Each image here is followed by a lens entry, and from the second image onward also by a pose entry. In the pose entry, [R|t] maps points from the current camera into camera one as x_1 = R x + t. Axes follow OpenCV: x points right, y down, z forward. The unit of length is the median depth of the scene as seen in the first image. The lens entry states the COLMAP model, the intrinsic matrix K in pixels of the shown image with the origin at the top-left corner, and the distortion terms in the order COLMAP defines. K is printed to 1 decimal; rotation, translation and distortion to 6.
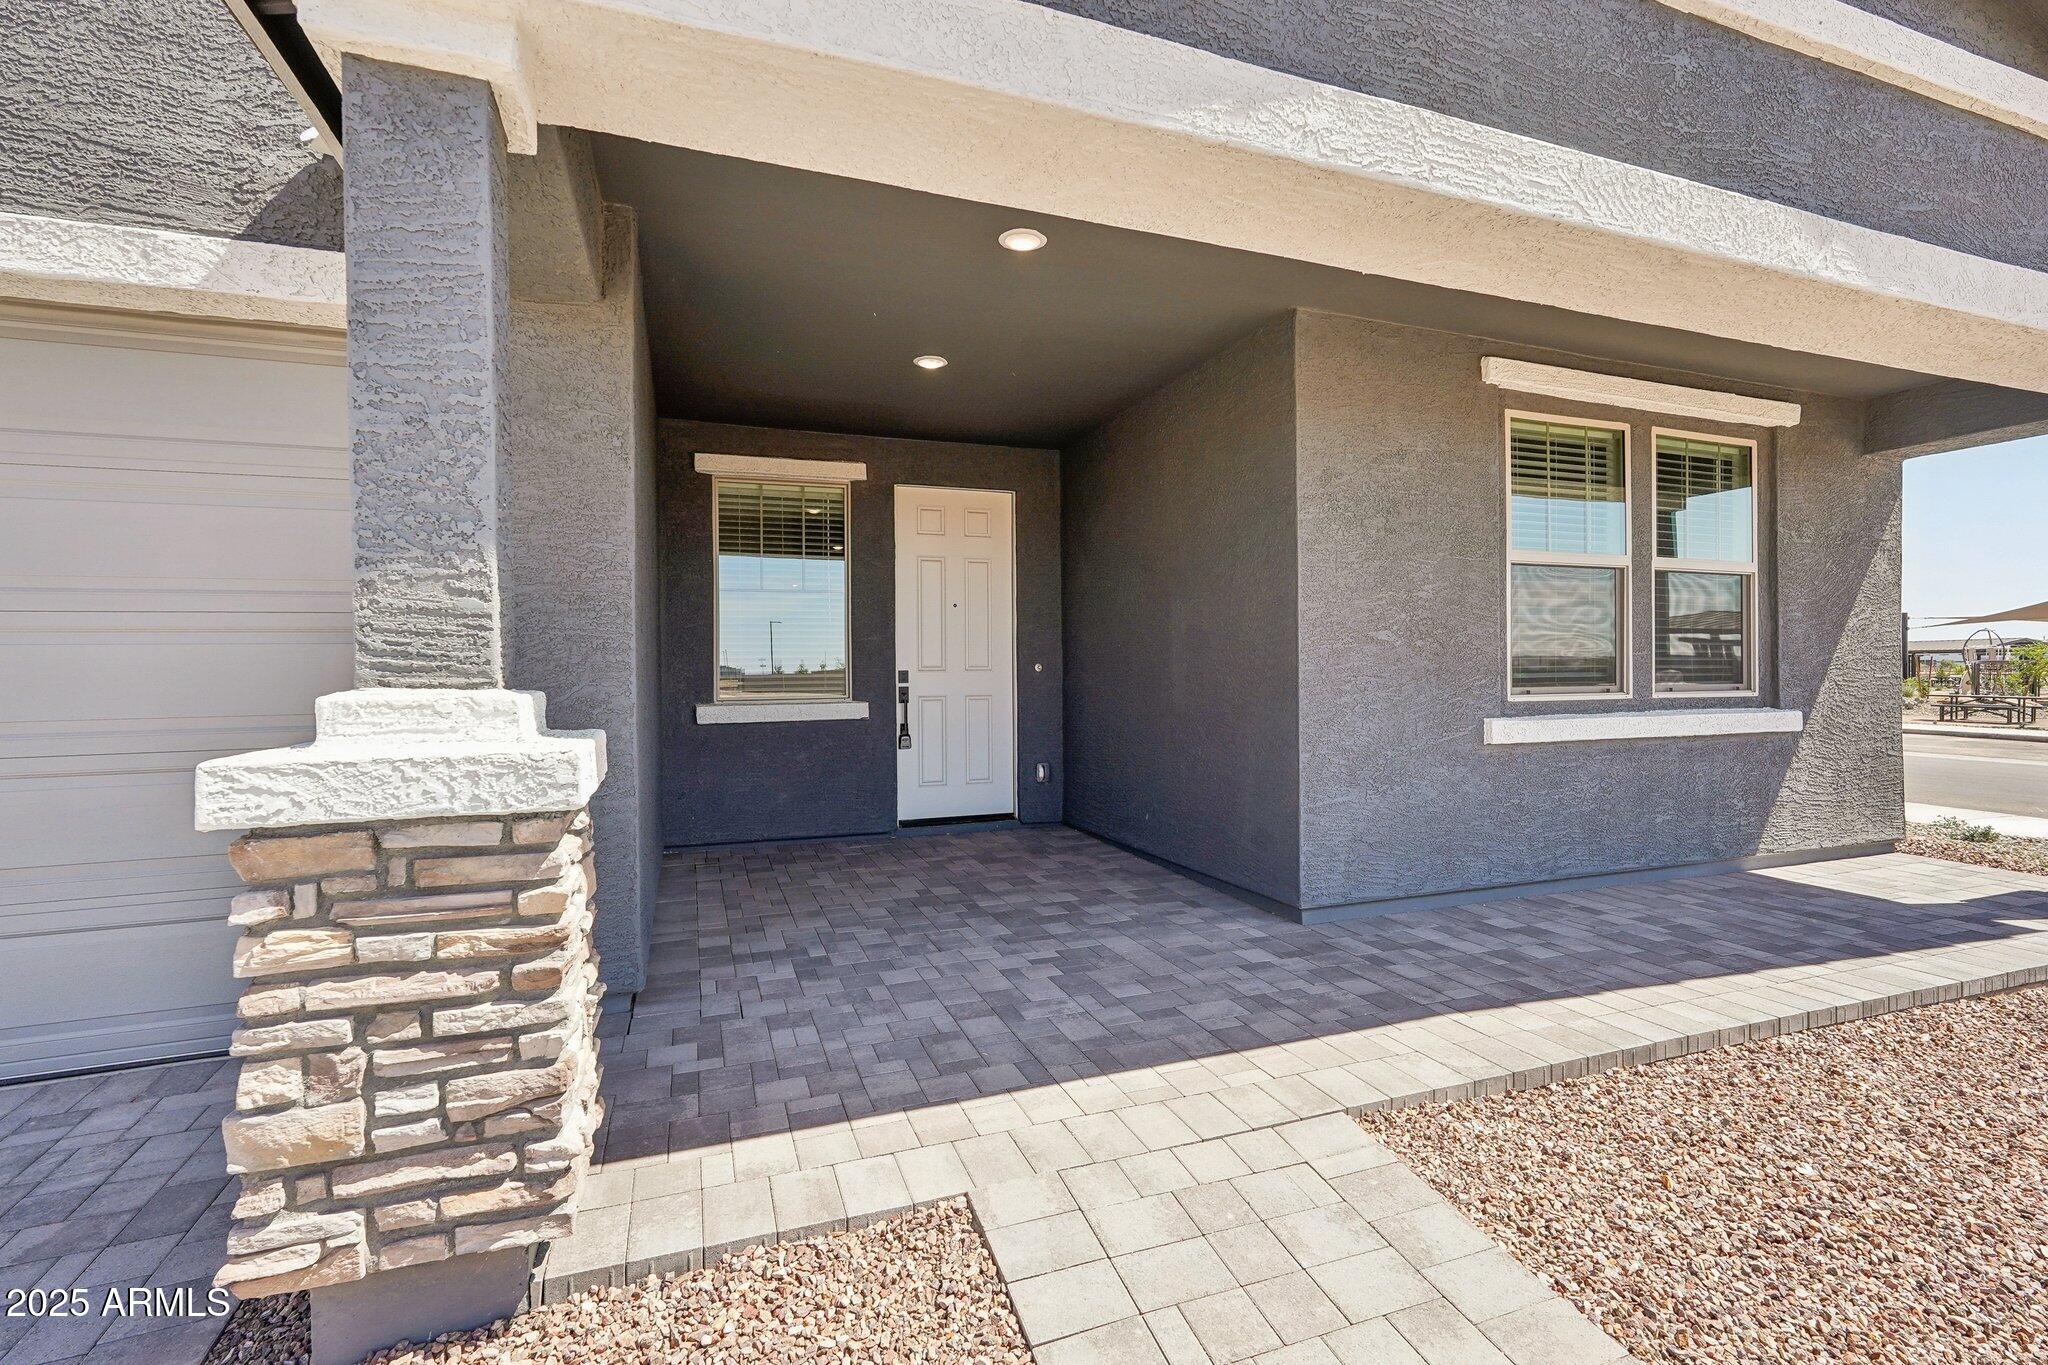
lens RADIAL K [[920.0, 0, 1026.5], [0, 920.0, 668.6], [0, 0, 1]] dist [-0.005385, 0.005516]
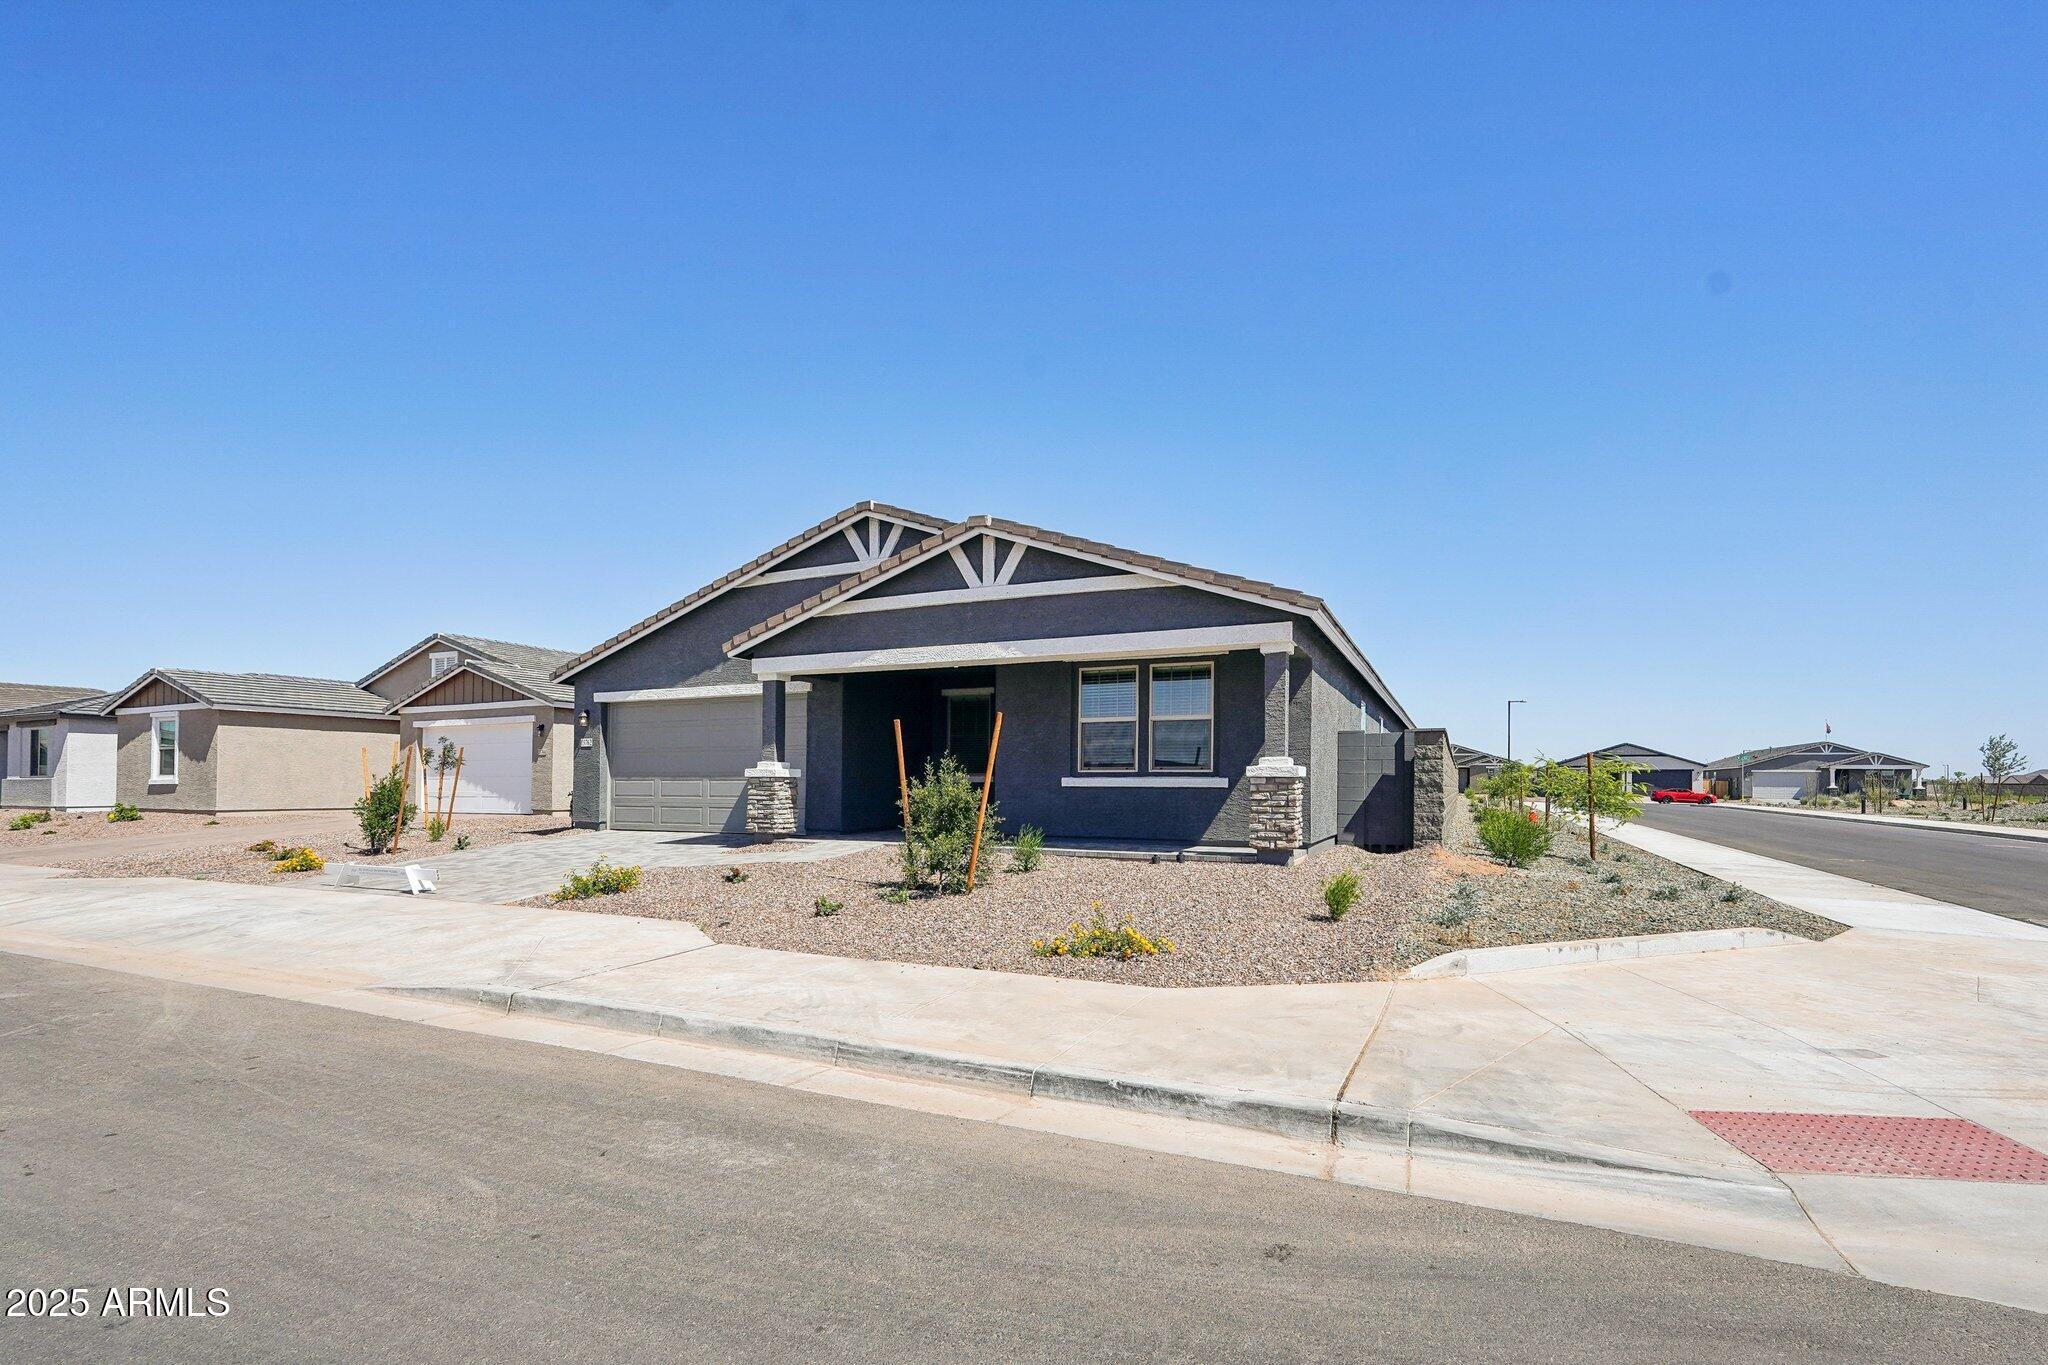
lens RADIAL K [[967.9, 0, 1025.1], [0, 967.9, 742.4], [0, 0, 1]] dist [0.012937, 0.000288]
pose [[0.697611, -0.022000, -0.716139, 2.576170], [-0.007817, 0.999235, -0.038312, 0.060863], [0.716434, 0.032325, 0.696905, -1.205126]]
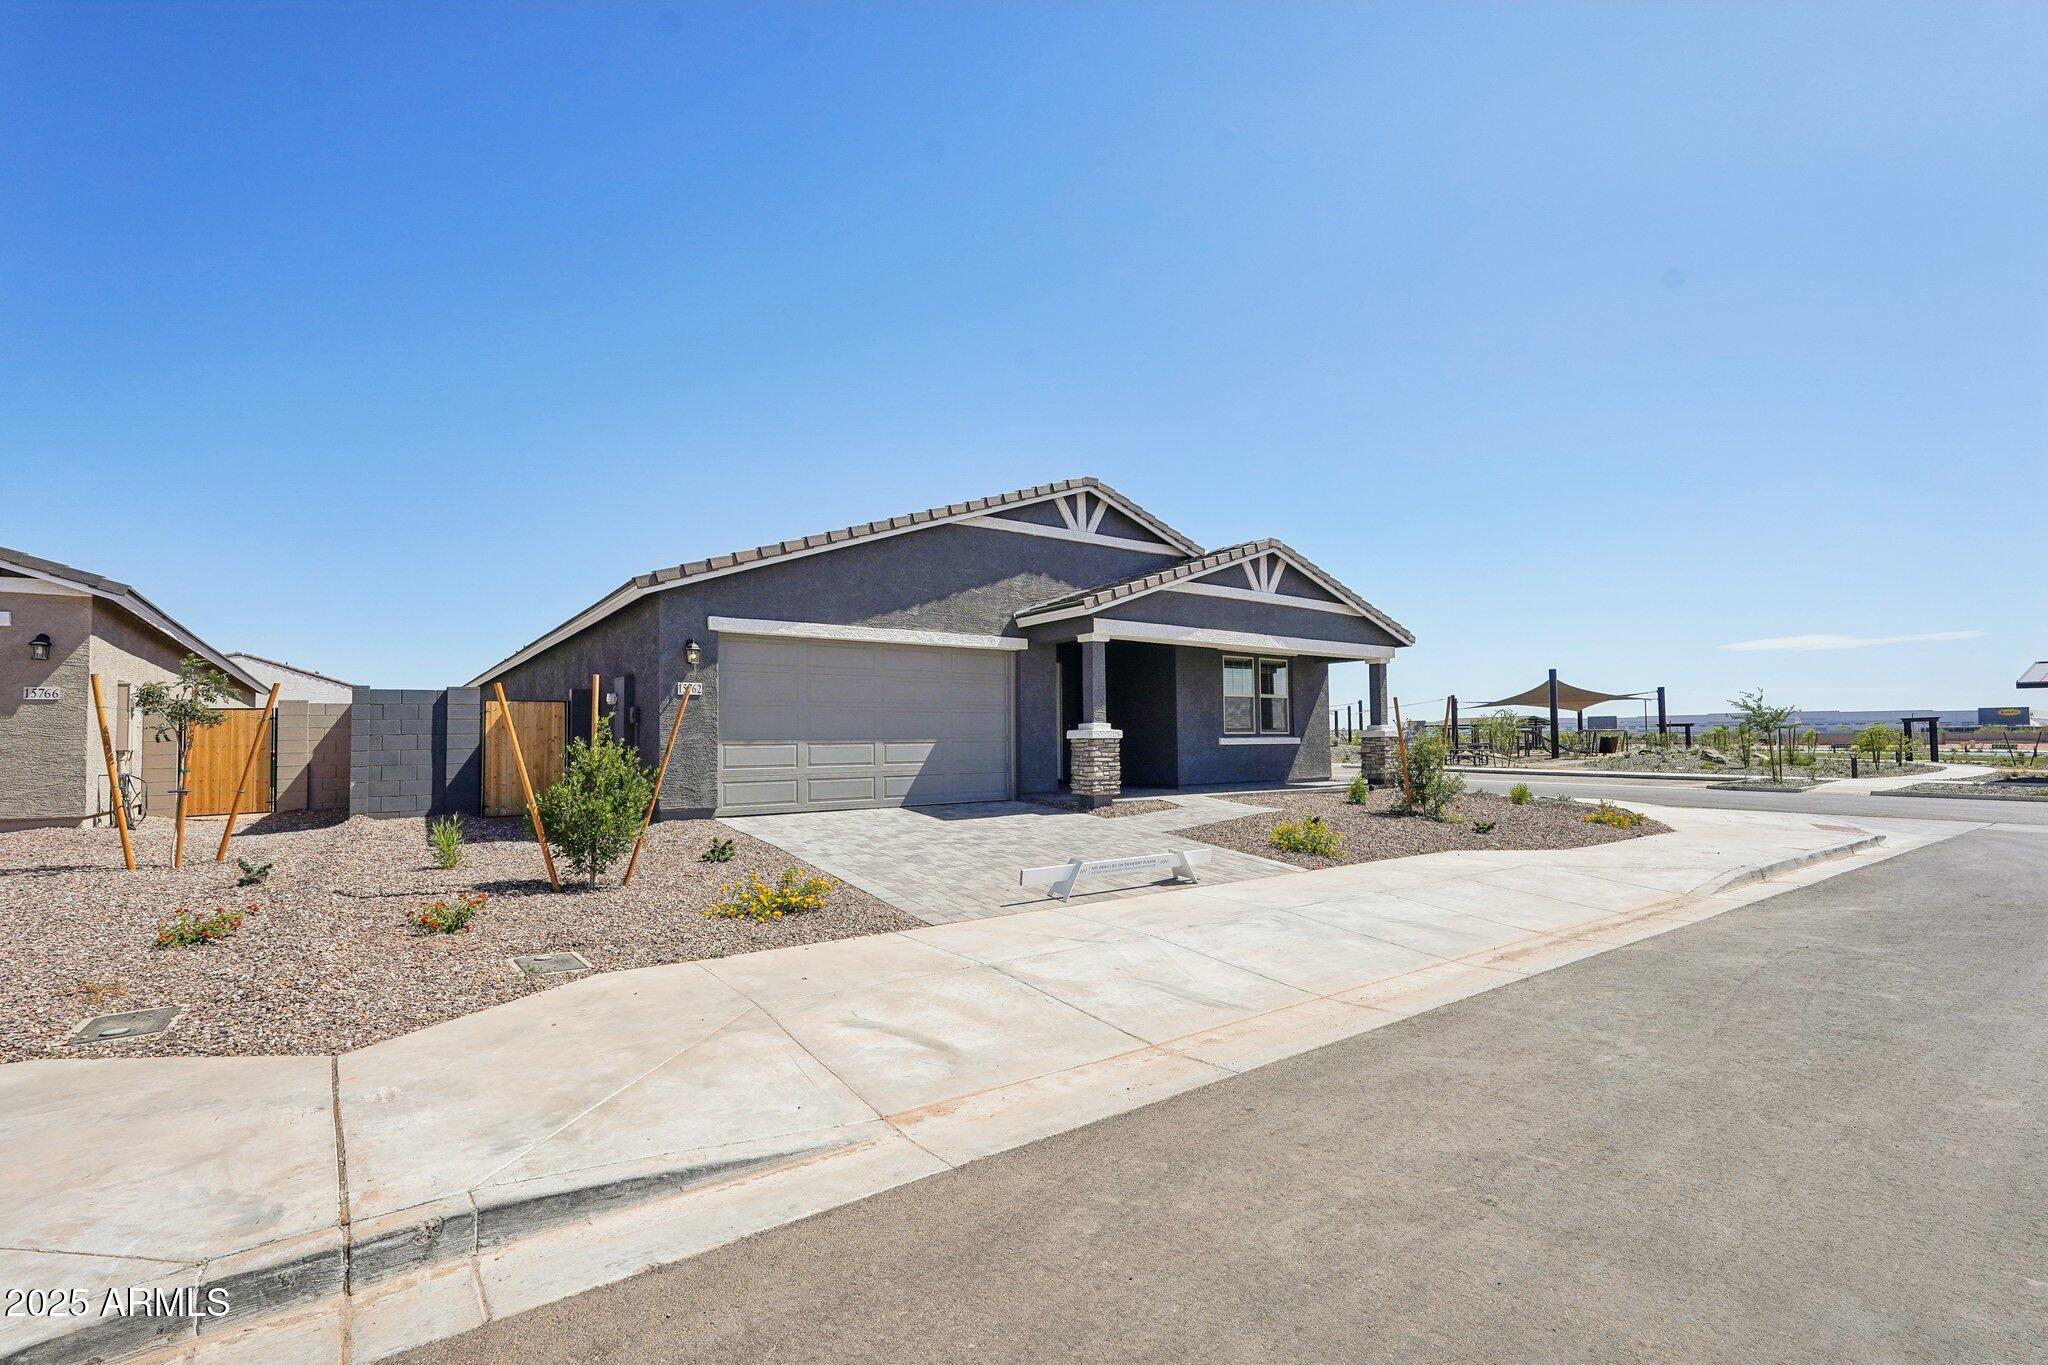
lens RADIAL K [[920.0, 0, 1028.1], [0, 920.0, 691.9], [0, 0, 1]] dist [-0.005385, 0.005516]
pose [[0.958889, 0.012924, 0.283488, -1.313147], [0.002766, 0.998489, -0.054876, 0.070345], [-0.283768, 0.053404, 0.957405, -2.378570]]
